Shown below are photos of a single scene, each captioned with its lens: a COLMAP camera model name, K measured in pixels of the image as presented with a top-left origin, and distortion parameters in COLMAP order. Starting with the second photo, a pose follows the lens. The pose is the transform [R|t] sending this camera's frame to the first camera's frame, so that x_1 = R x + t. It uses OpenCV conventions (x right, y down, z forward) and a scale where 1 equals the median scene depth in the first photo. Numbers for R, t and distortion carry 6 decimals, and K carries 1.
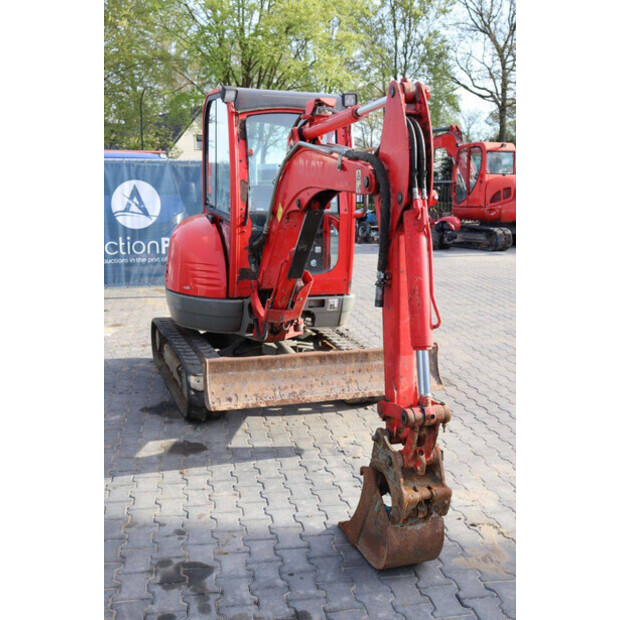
lens RADIAL K [[683.6, 0, 305.9], [0, 683.6, 308.9], [0, 0, 1]] dist [-0.011501, 0.000000]
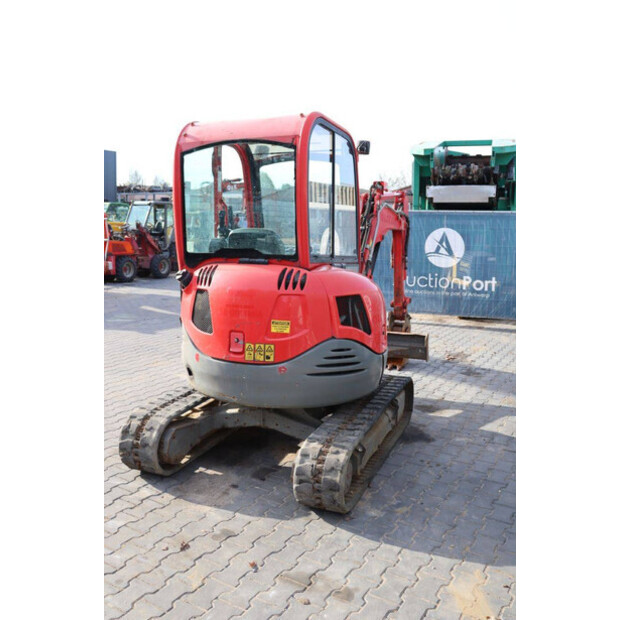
lens RADIAL K [[570.9, 0, 309.3], [0, 570.9, 308.1], [0, 0, 1]] dist [-0.095259, 0.000000]
pose [[-0.759430, -0.117348, 0.639918, -0.795461], [0.095258, 0.952941, 0.287799, -0.404824], [-0.643577, 0.279521, -0.712514, 2.133588]]
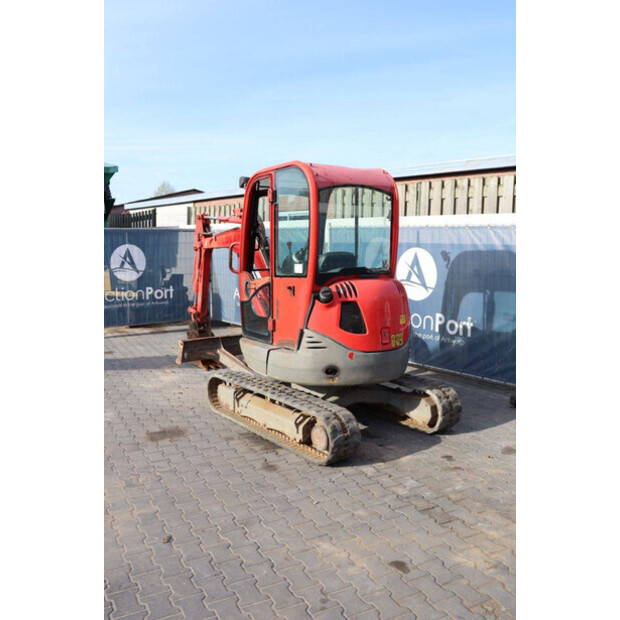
lens RADIAL K [[570.9, 0, 312.0], [0, 570.9, 311.6], [0, 0, 1]] dist [-0.095259, 0.000000]
pose [[-0.949097, 0.017973, -0.314471, 0.356725], [-0.077890, 0.953973, 0.289599, -0.494284], [0.305201, 0.299352, -0.904013, 2.608561]]
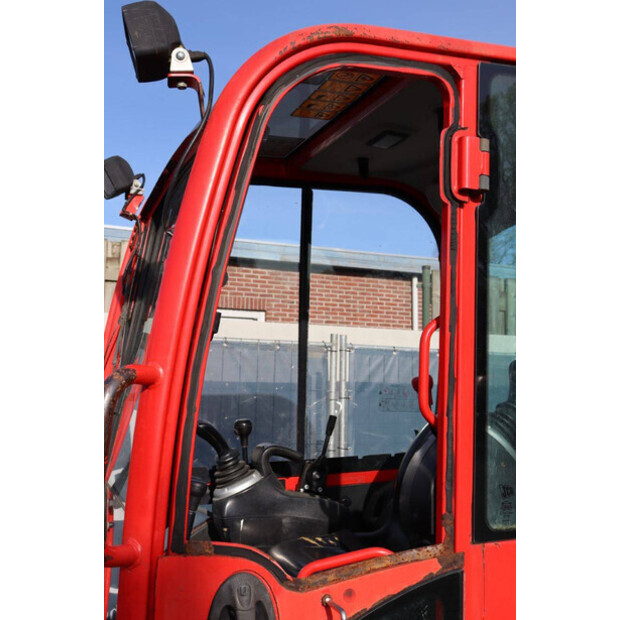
lens RADIAL K [[746.2, 0, 308.7], [0, 746.2, 316.4], [0, 0, 1]] dist [0.011021, 0.000000]
pose [[0.035584, -0.107007, -0.993621, 0.391111], [-0.206855, 0.971931, -0.112079, -0.248362], [0.977724, 0.209524, 0.012450, 1.348543]]
